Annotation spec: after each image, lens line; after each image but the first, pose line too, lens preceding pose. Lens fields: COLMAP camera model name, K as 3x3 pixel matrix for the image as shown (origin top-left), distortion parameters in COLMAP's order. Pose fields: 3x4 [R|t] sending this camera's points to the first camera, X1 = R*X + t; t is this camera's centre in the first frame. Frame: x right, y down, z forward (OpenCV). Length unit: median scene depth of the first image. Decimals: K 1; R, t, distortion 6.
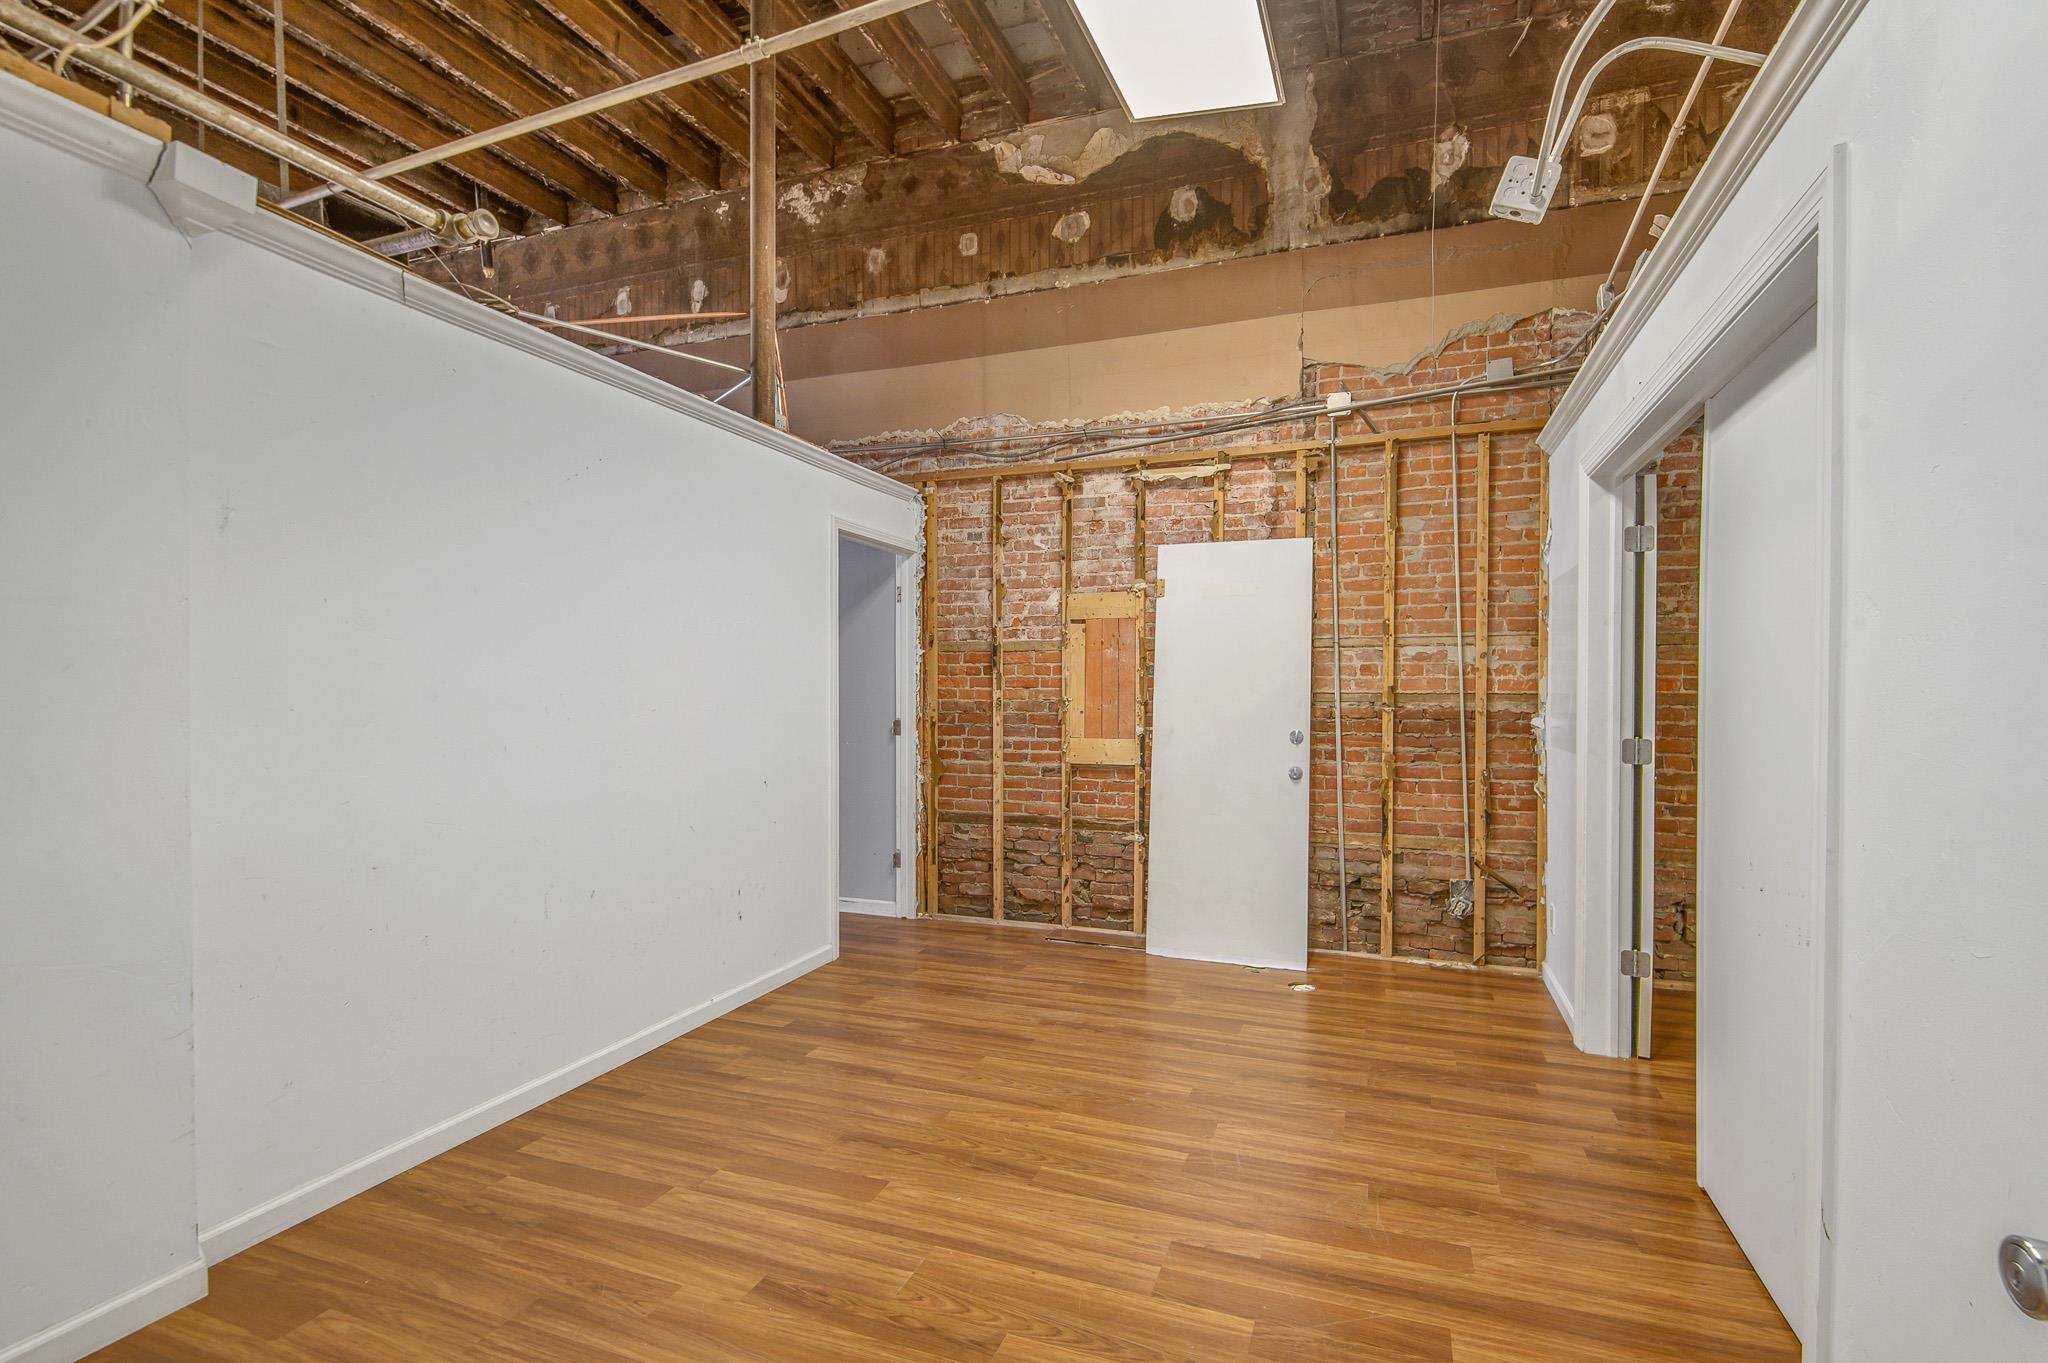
lens RADIAL K [[891.7, 0, 1022.4], [0, 891.7, 695.7], [0, 0, 1]] dist [-0.001500, -0.000275]
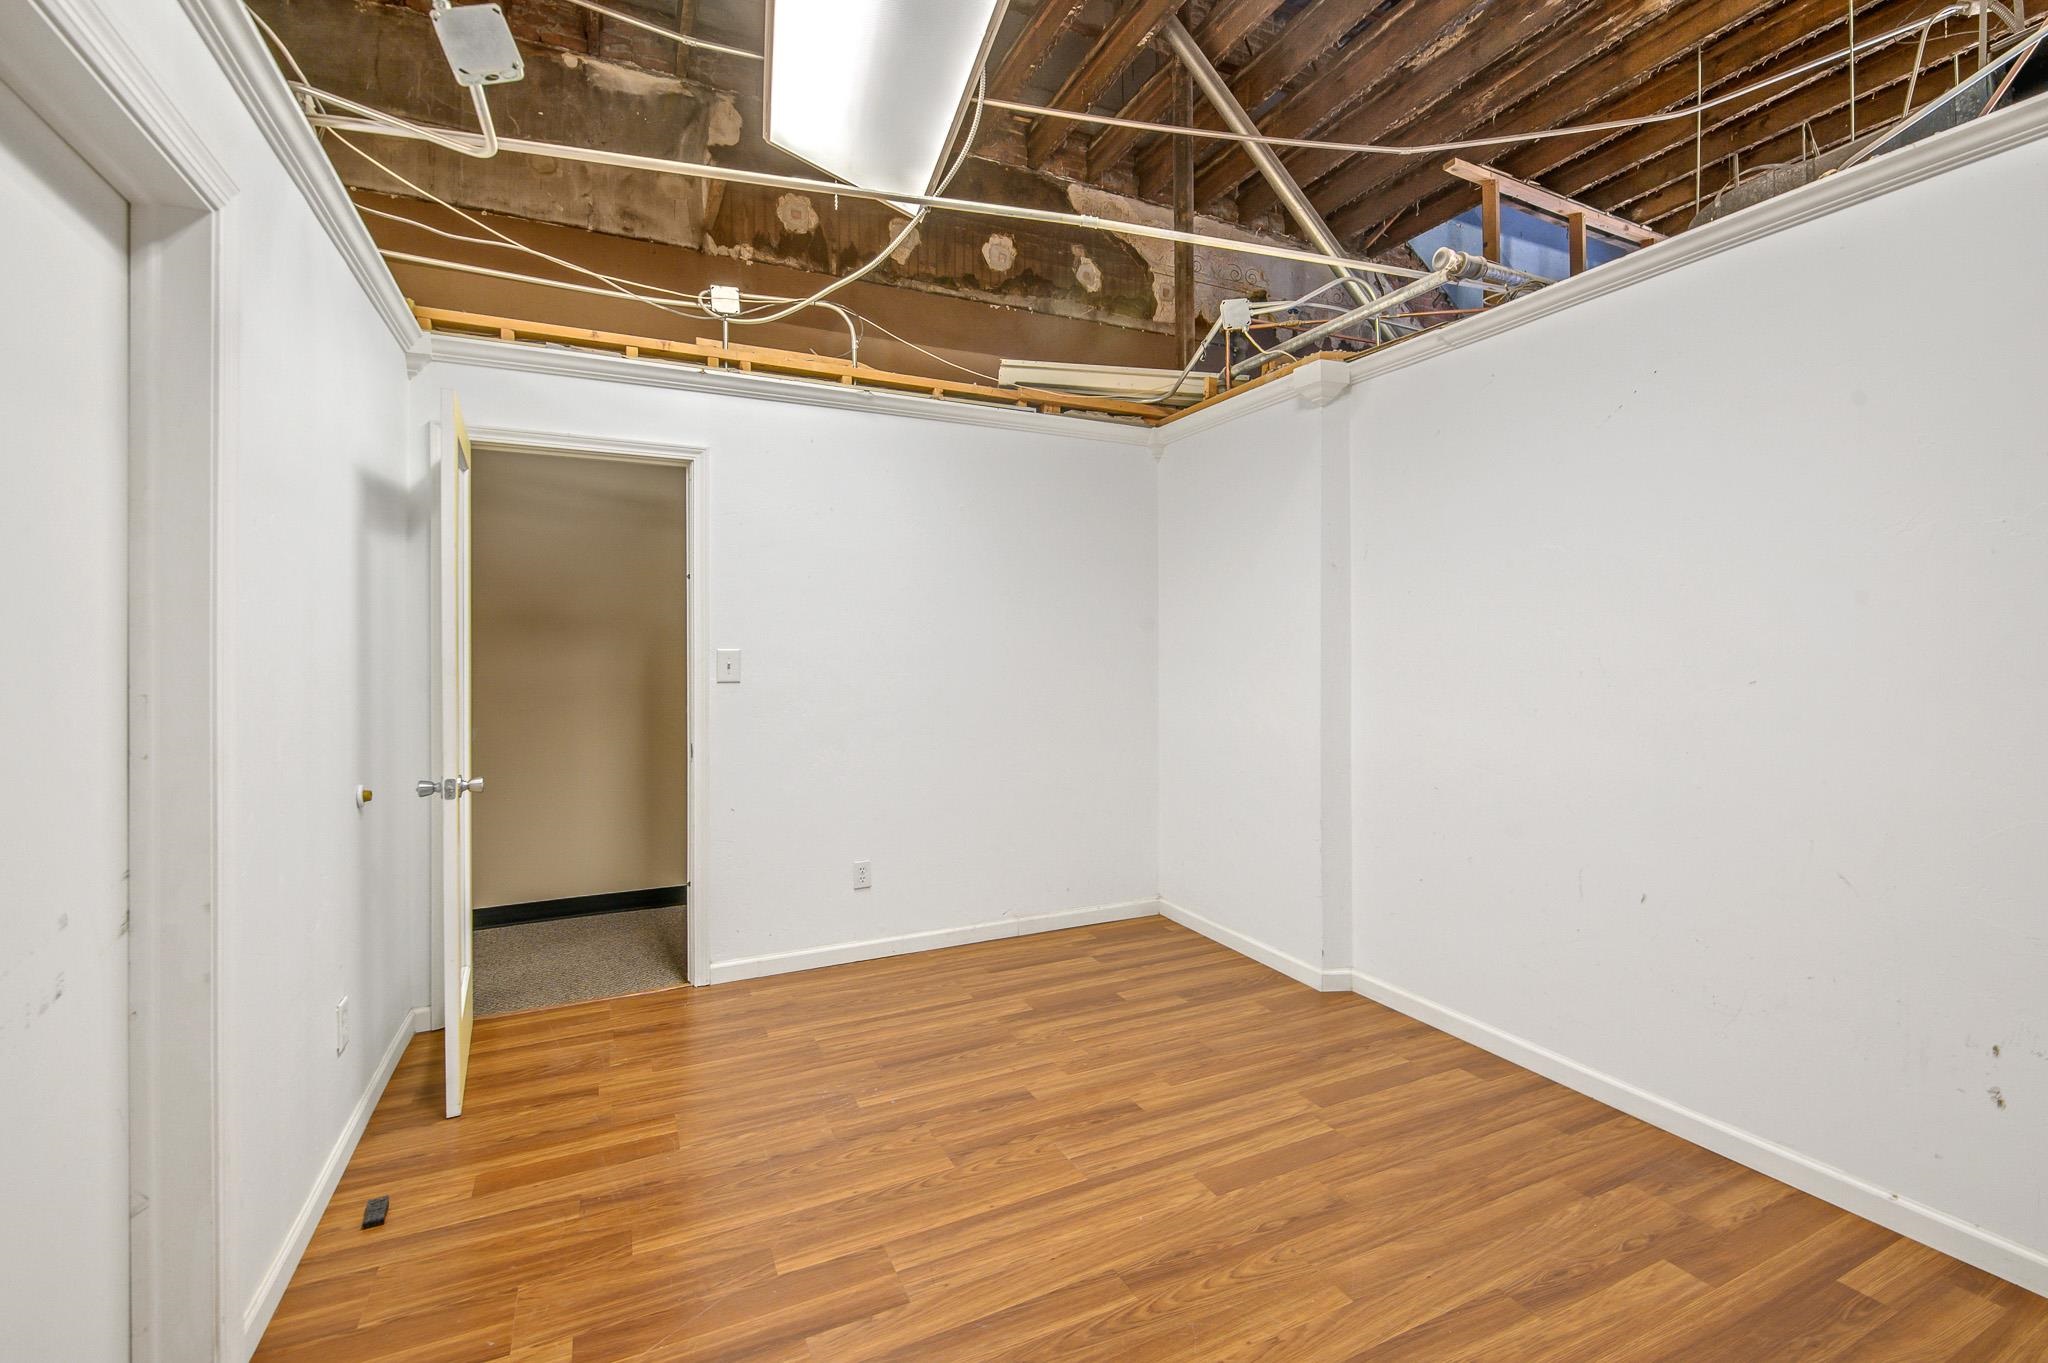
lens RADIAL K [[891.7, 0, 1019.6], [0, 891.7, 660.2], [0, 0, 1]] dist [-0.001500, -0.000275]
pose [[-0.685342, 0.005695, -0.728199, 0.648052], [-0.001945, 0.999952, 0.009651, 0.013783], [0.728219, 0.008031, -0.685298, 1.528115]]
